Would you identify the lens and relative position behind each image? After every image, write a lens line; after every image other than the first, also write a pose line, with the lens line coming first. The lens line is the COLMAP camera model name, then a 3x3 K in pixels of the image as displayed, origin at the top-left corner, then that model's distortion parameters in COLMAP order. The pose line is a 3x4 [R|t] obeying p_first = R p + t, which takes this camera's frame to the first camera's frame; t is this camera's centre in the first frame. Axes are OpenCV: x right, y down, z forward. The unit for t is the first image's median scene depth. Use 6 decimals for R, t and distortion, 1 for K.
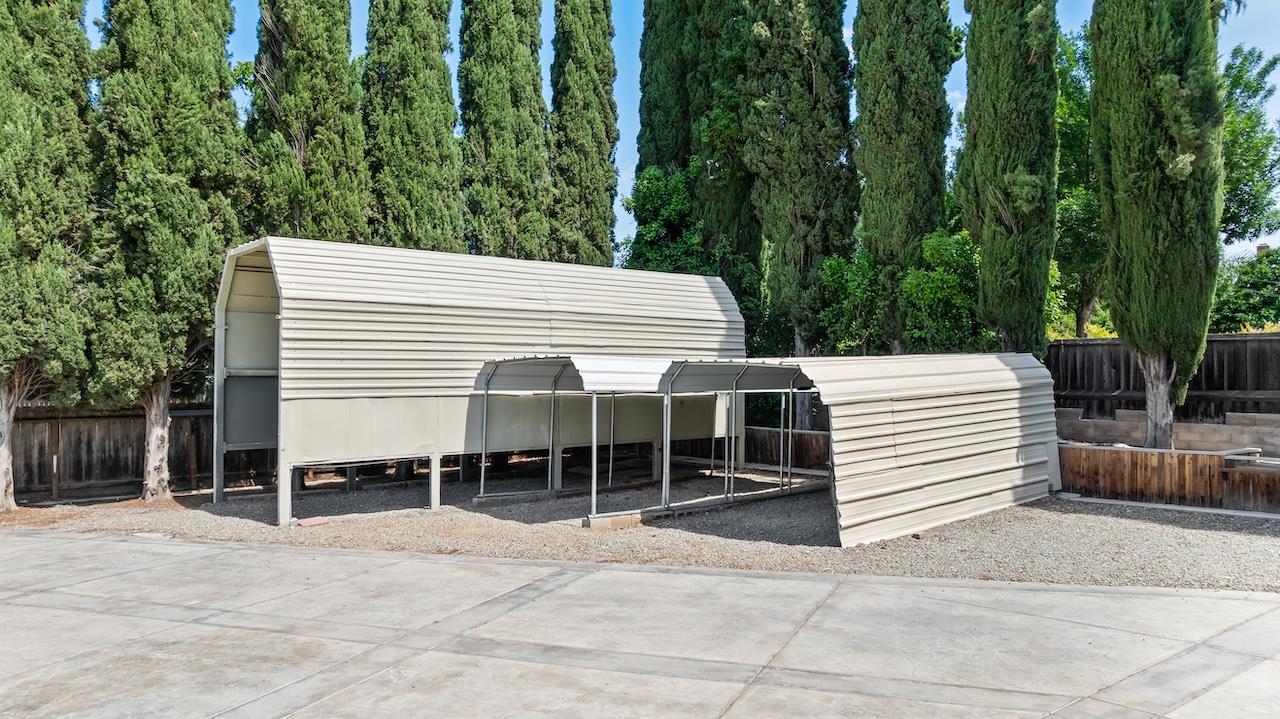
lens RADIAL K [[902.6, 0, 640.0], [0, 902.6, 359.5], [0, 0, 1]] dist [-0.039789, 0.046316]
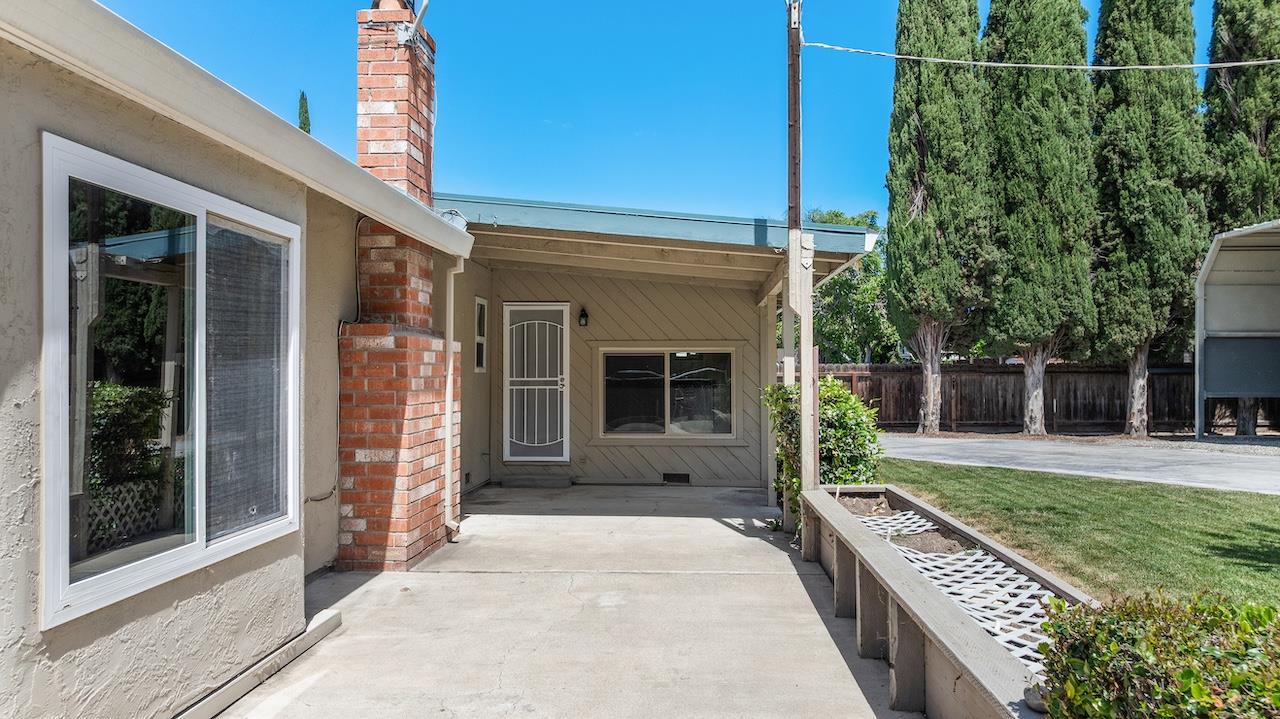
lens RADIAL K [[902.6, 0, 640.0], [0, 902.6, 359.5], [0, 0, 1]] dist [-0.039789, 0.046316]
pose [[0.729314, -0.005557, -0.684157, -0.192584], [0.006405, 0.999979, -0.001294, 0.047098], [0.684149, -0.003438, 0.729334, -0.443834]]
